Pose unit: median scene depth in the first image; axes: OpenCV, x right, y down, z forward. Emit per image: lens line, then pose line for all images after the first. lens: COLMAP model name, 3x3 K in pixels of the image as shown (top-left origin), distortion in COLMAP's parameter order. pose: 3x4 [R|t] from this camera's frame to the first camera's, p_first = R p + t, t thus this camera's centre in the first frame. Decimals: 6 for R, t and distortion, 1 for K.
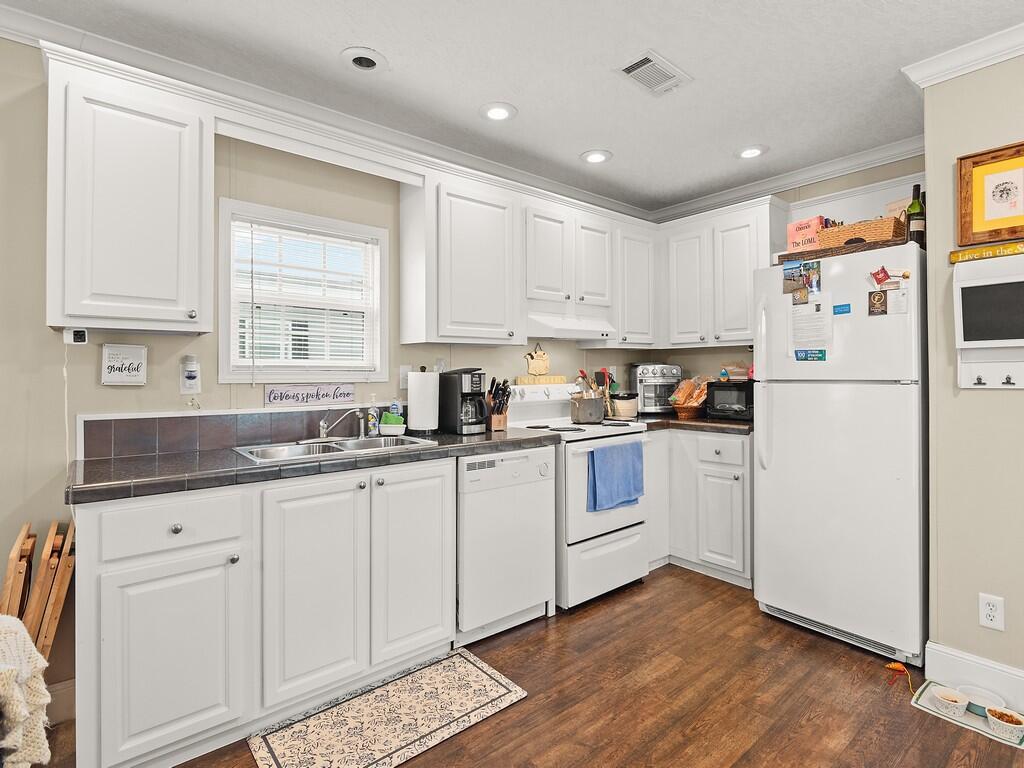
lens RADIAL K [[513.3, 0, 514.8], [0, 513.3, 371.1], [0, 0, 1]] dist [0.000958, -0.000178]
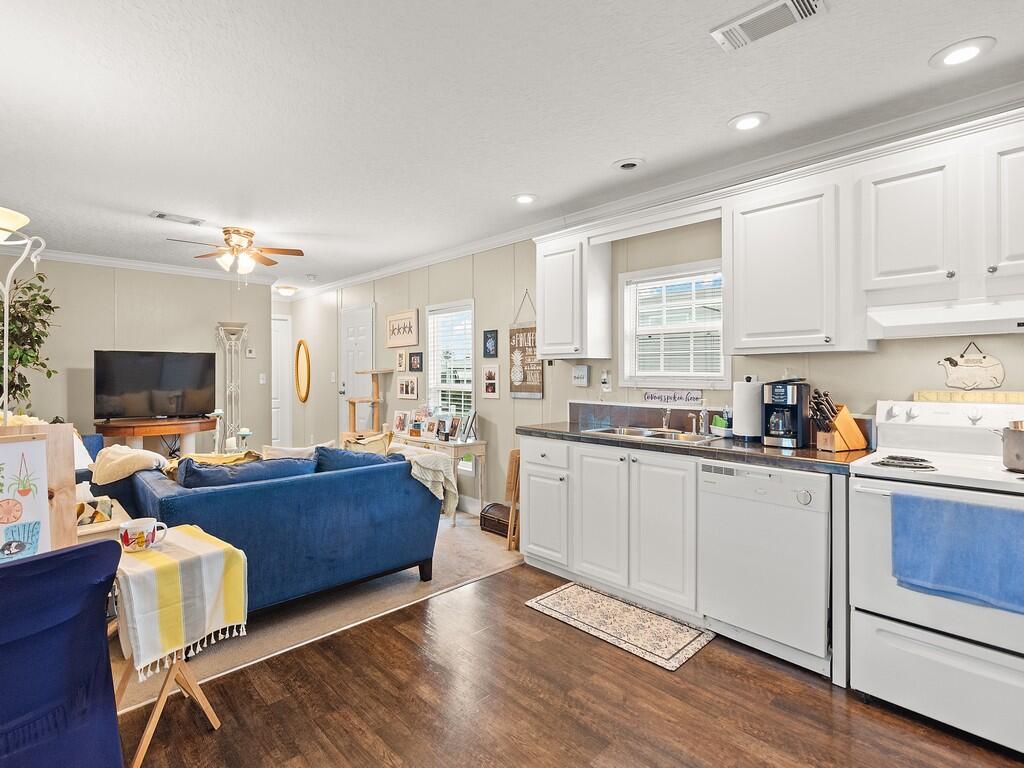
lens RADIAL K [[503.2, 0, 511.9], [0, 503.2, 377.8], [0, 0, 1]] dist [0.001382, 0.000630]
pose [[0.082378, 0.007547, -0.996573, 0.967661], [-0.003097, 0.999968, 0.007317, -0.015210], [0.996596, 0.002484, 0.082398, 0.496771]]
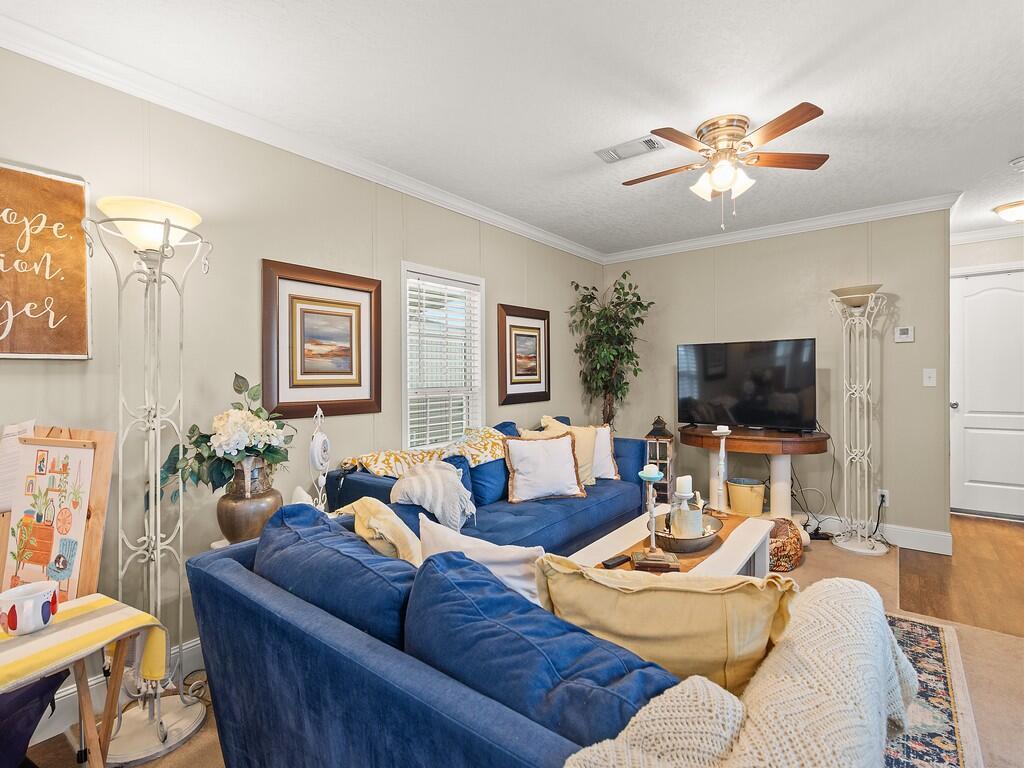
lens RADIAL K [[496.5, 0, 515.1], [0, 496.5, 380.4], [0, 0, 1]] dist [0.000736, -0.000036]
pose [[-0.976974, 0.010325, -0.213108, 0.048718], [0.007771, 0.999888, 0.012817, -0.009130], [0.213216, 0.010866, -0.976945, 0.578982]]
